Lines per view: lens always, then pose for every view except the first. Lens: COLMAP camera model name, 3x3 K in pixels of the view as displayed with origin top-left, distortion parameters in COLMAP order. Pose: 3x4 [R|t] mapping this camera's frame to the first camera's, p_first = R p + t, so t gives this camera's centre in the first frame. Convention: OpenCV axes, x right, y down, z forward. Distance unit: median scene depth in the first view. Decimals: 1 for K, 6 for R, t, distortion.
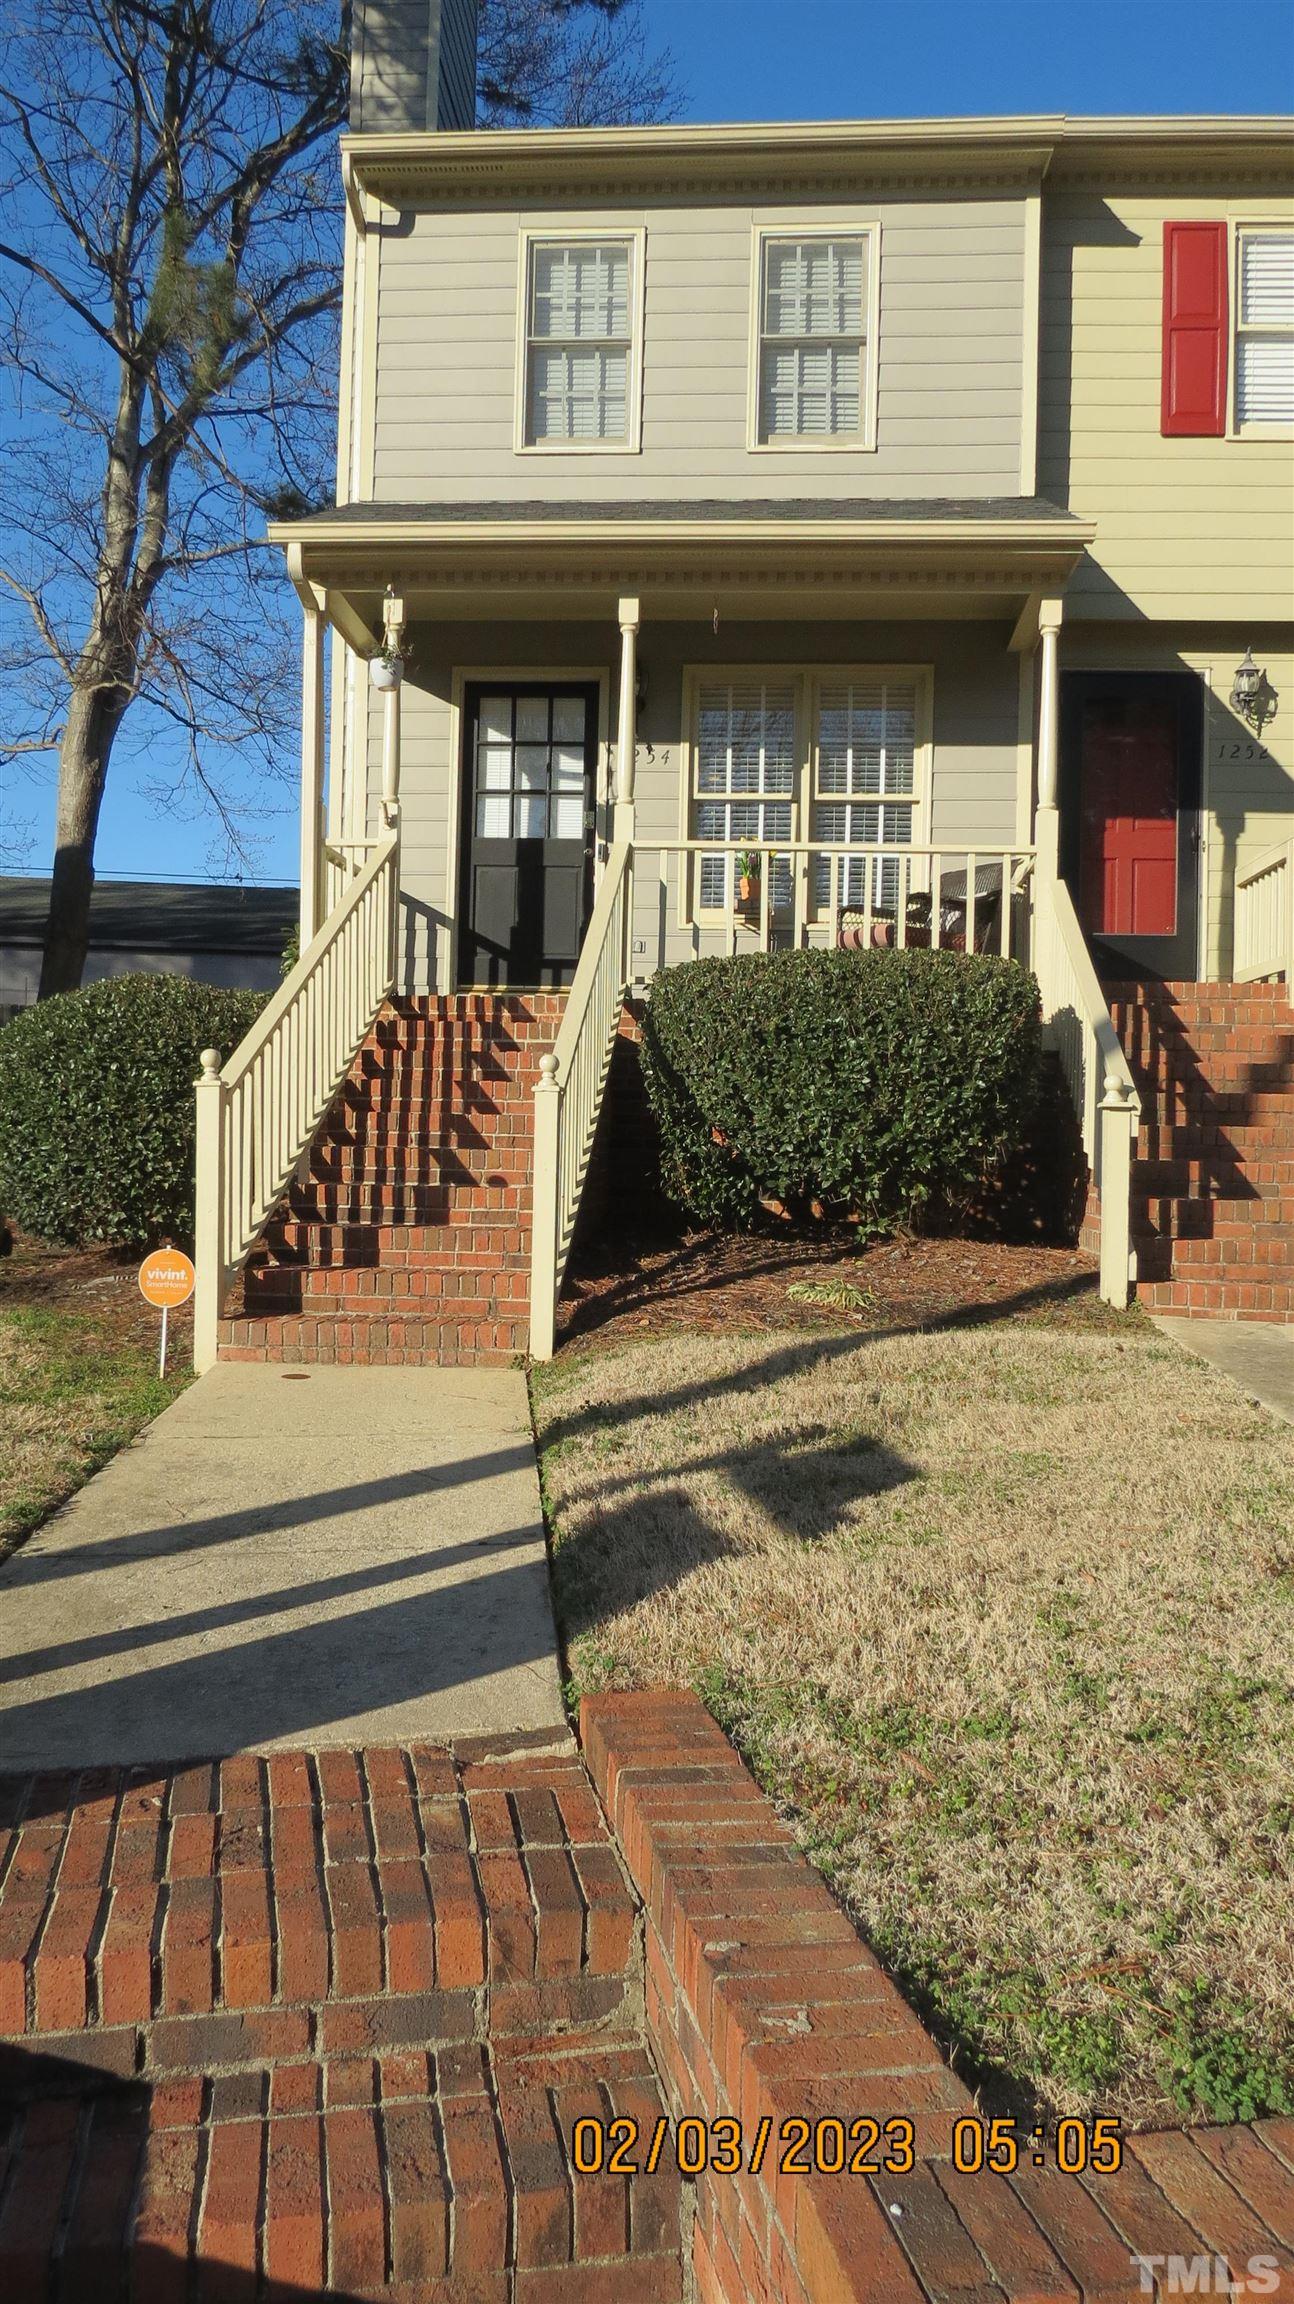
lens RADIAL K [[1715.1, 0, 632.9], [0, 1715.1, 1158.7], [0, 0, 1]] dist [-0.008809, -0.004308]
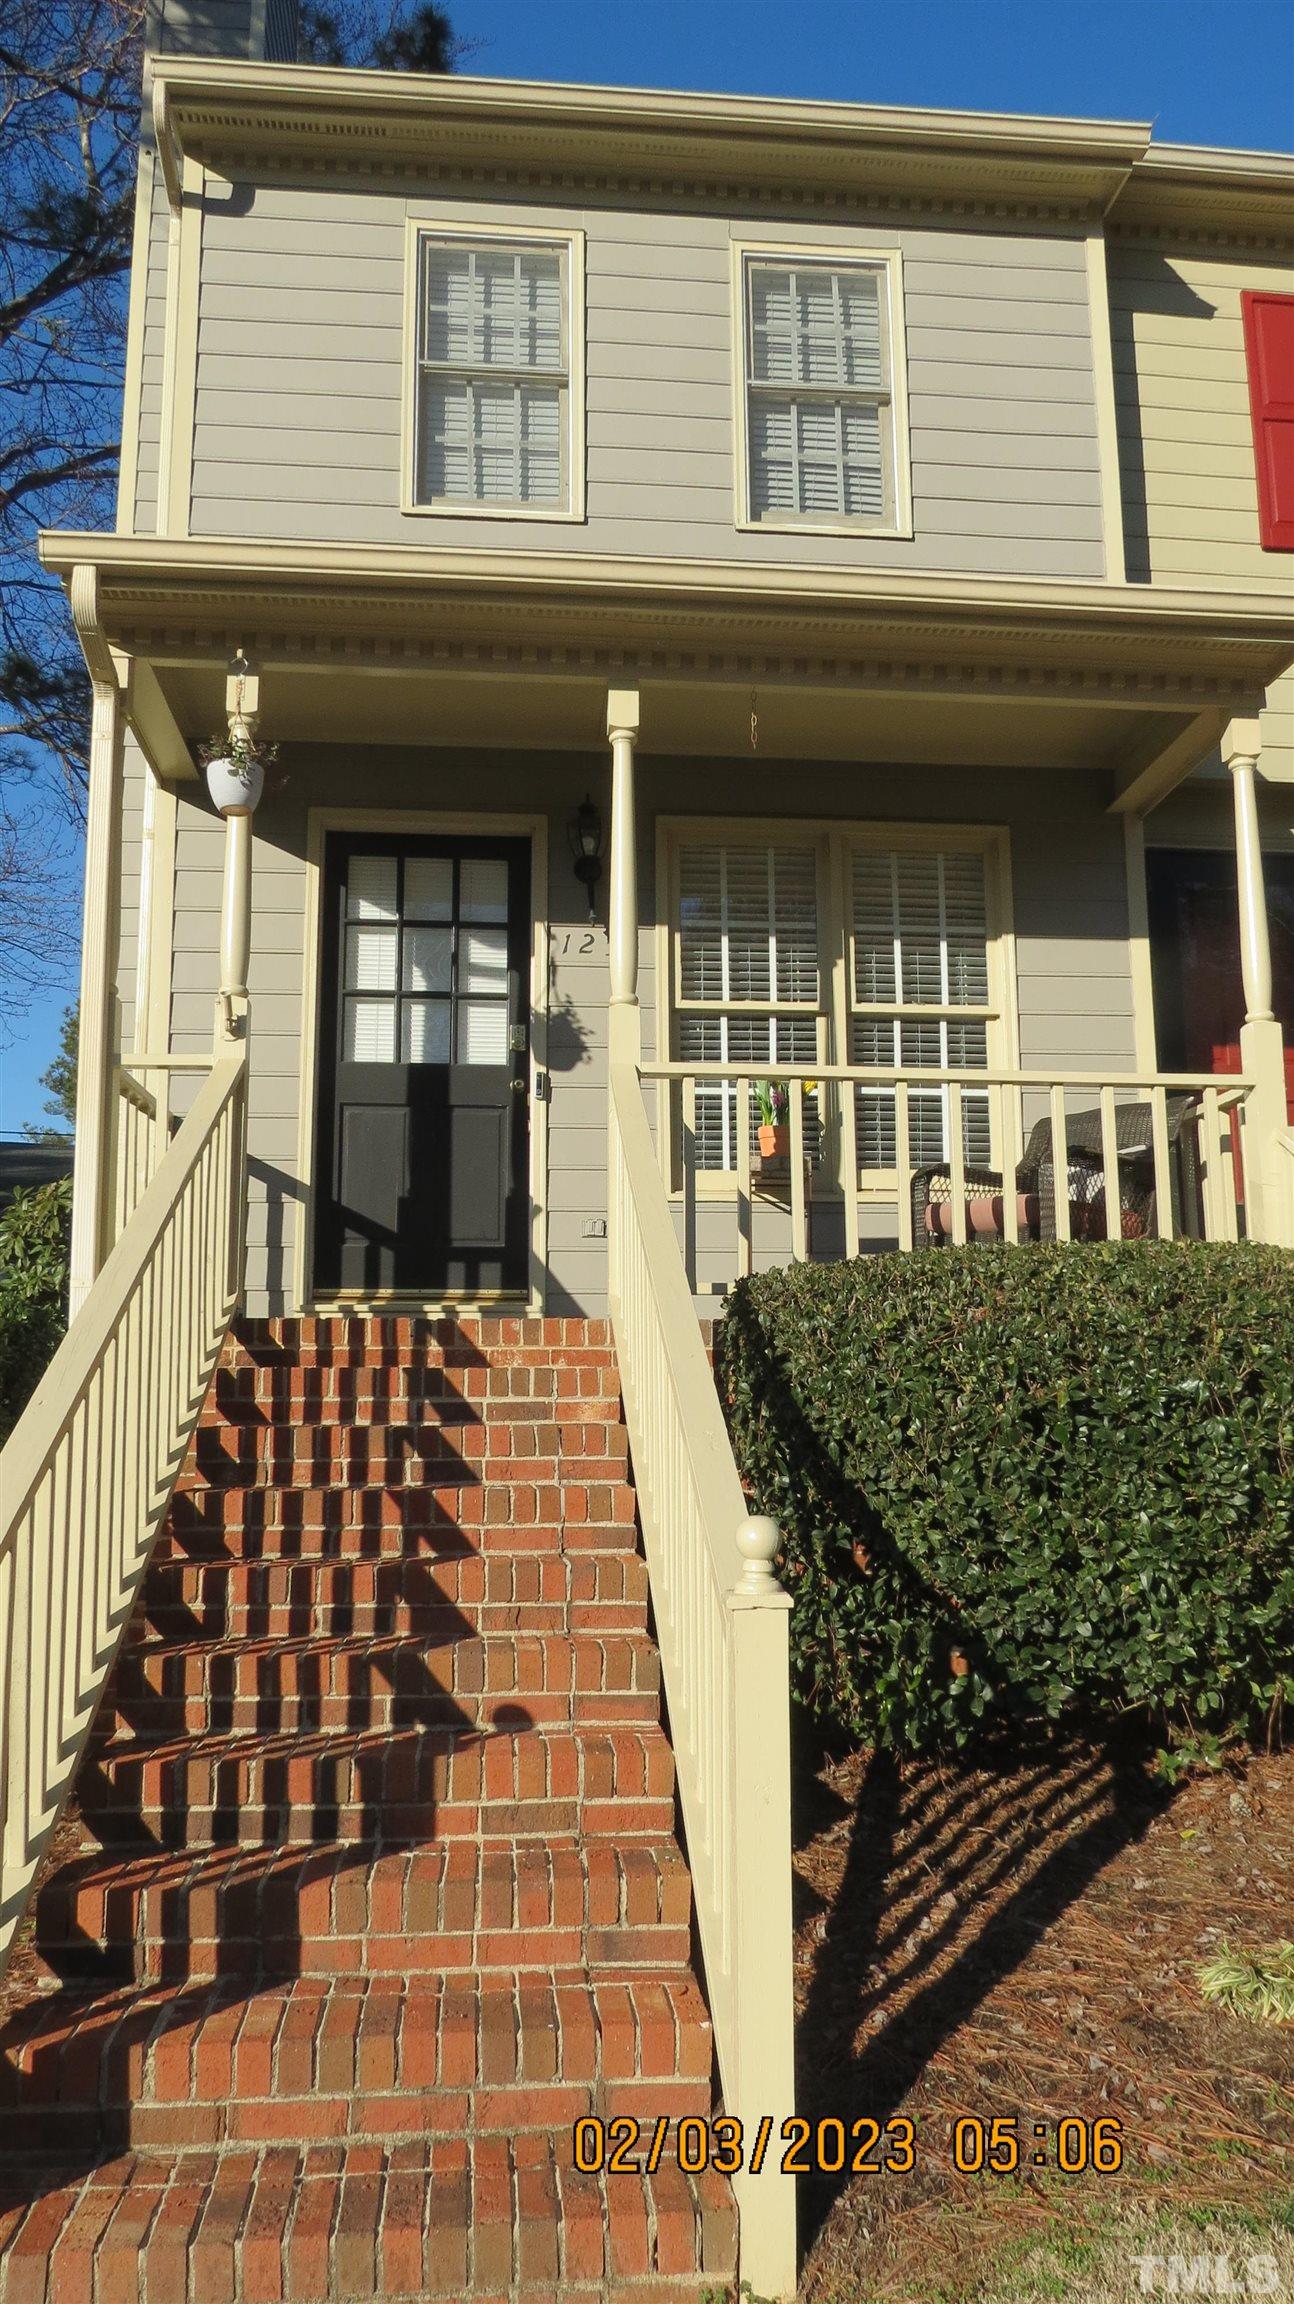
lens RADIAL K [[1715.1, 0, 651.4], [0, 1715.1, 1152.3], [0, 0, 1]] dist [-0.008809, -0.004308]
pose [[0.984093, -0.000013, 0.177654, -0.094059], [0.026689, 0.988662, -0.147766, -0.054973], [-0.175638, 0.150157, 0.972936, 0.357631]]
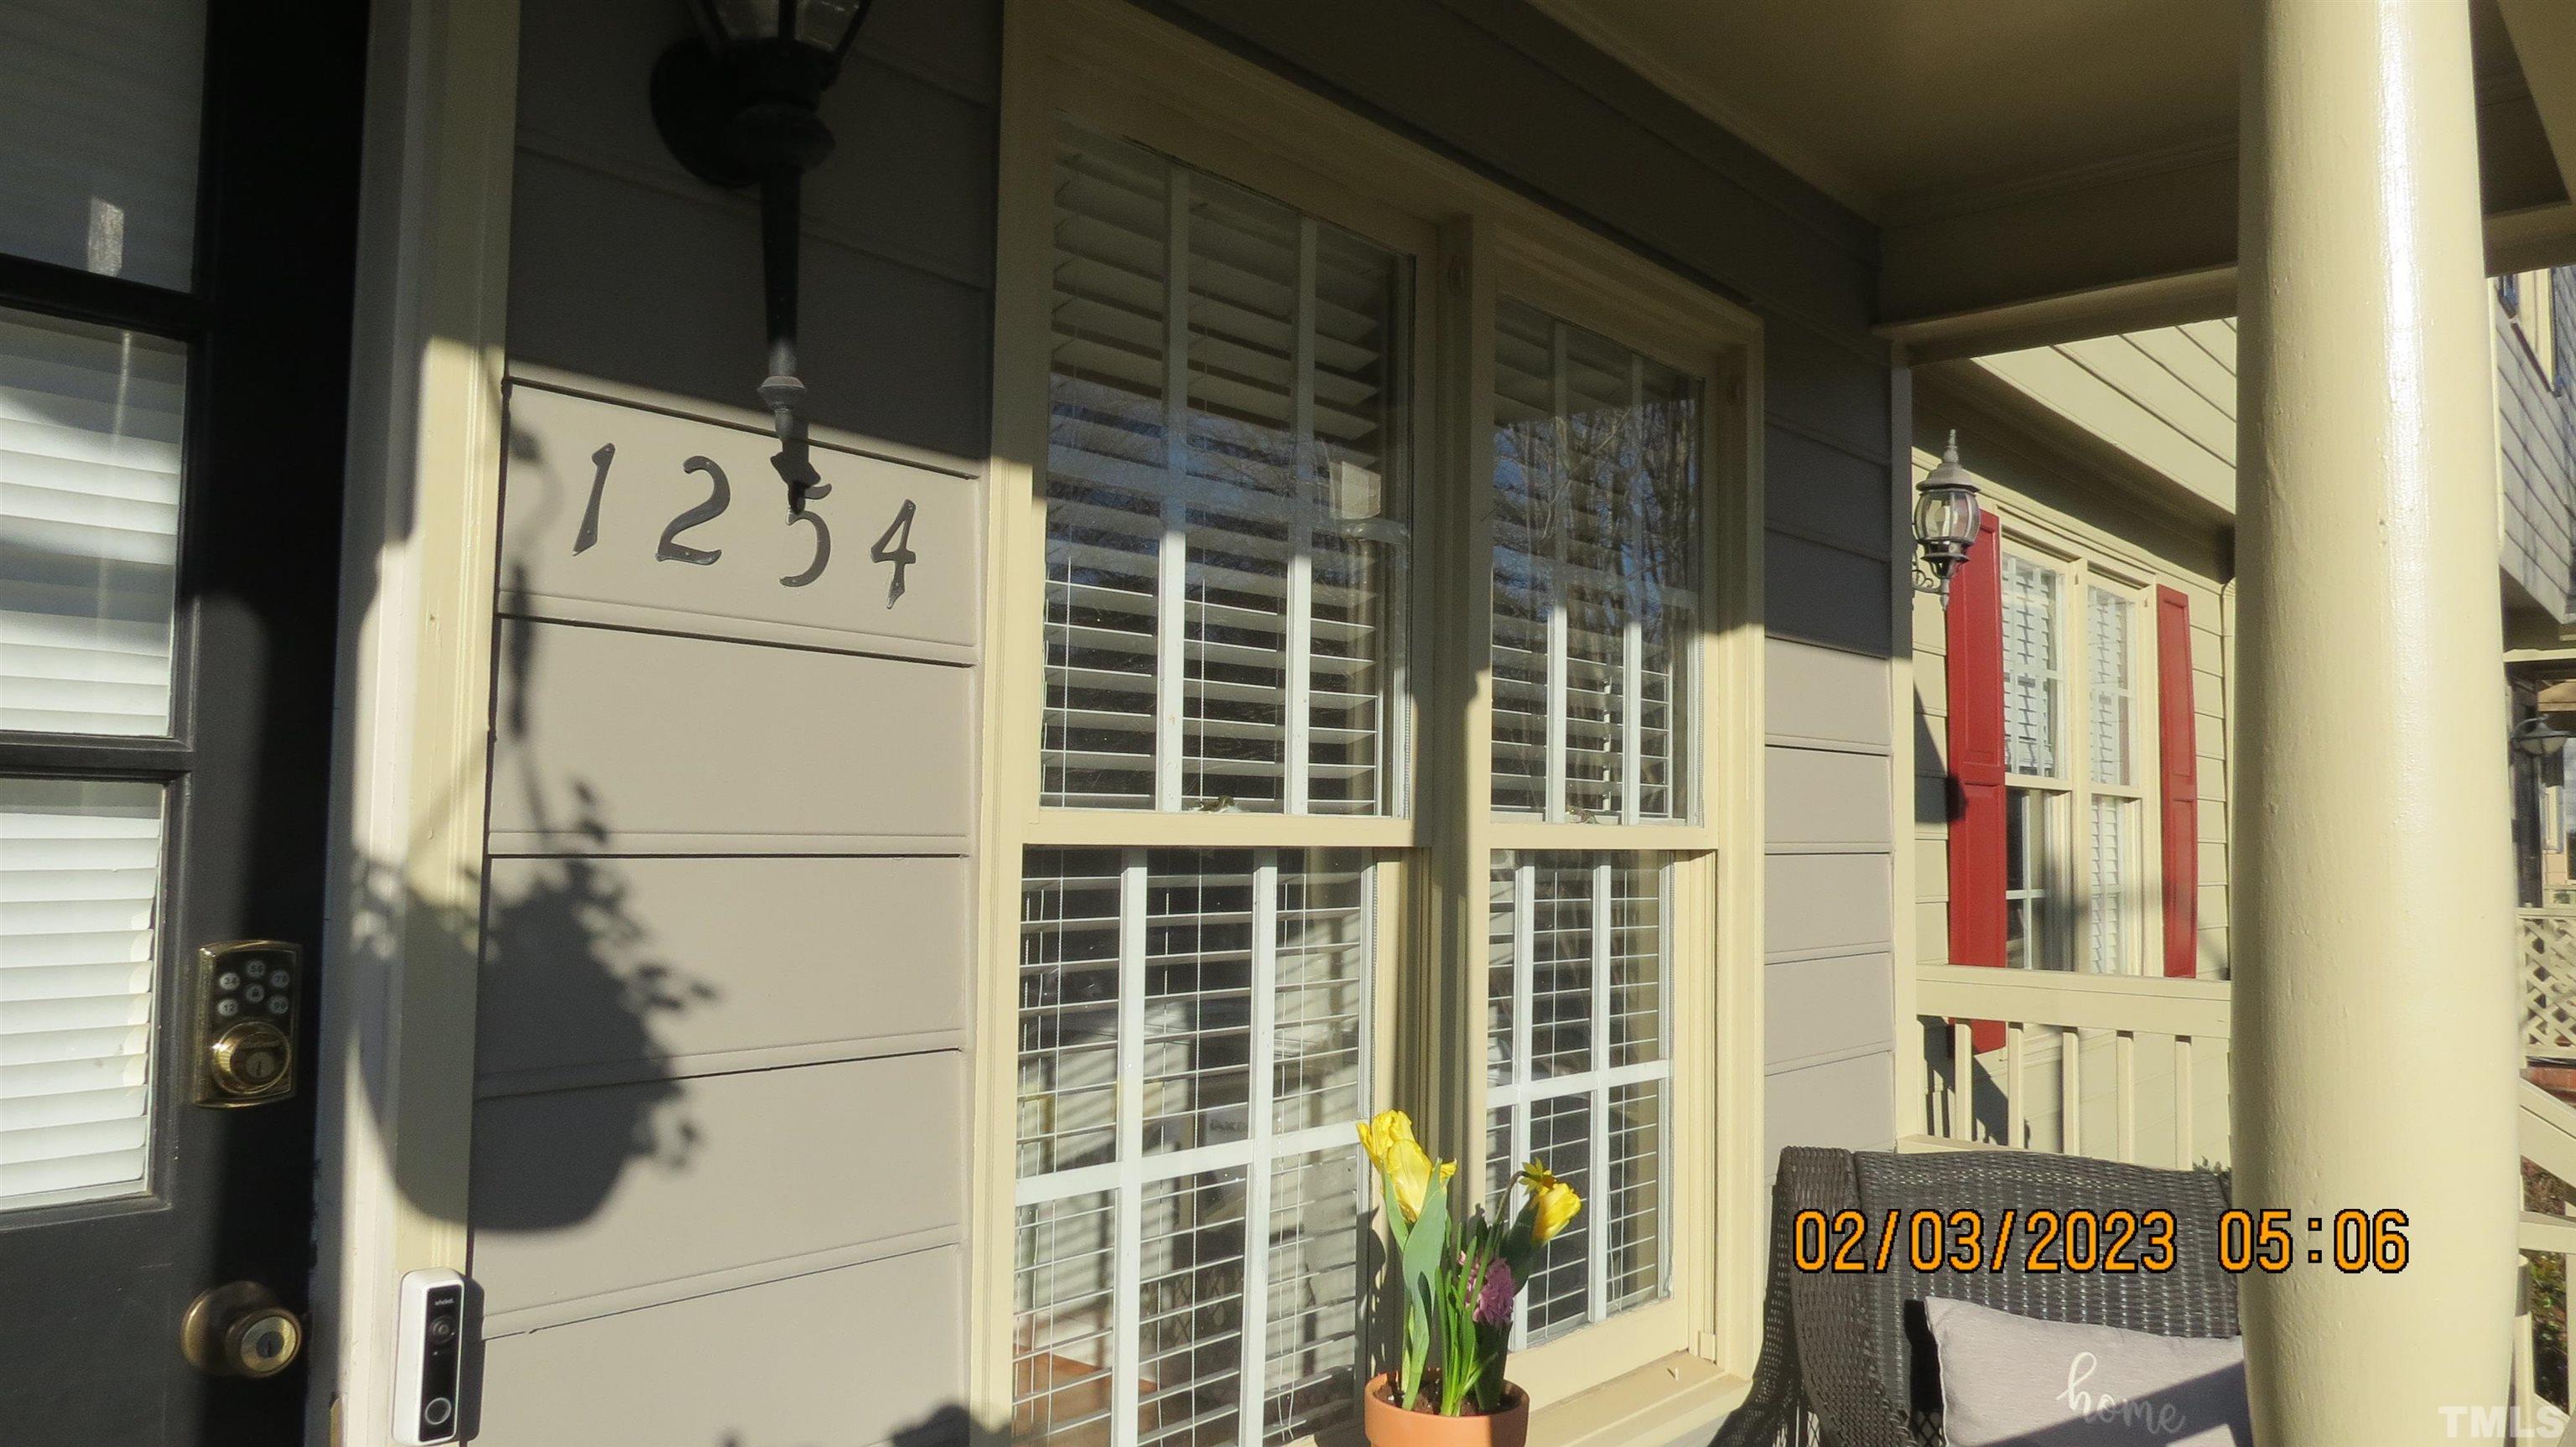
lens RADIAL K [[1917.4, 0, 1279.7], [0, 1917.4, 721.5], [0, 0, 1]] dist [-0.008809, -0.004308]
pose [[0.589331, 0.041885, 0.806805, -0.086713], [0.000943, 0.998619, -0.052531, -0.213278], [-0.807891, 0.031719, 0.588478, 0.888709]]
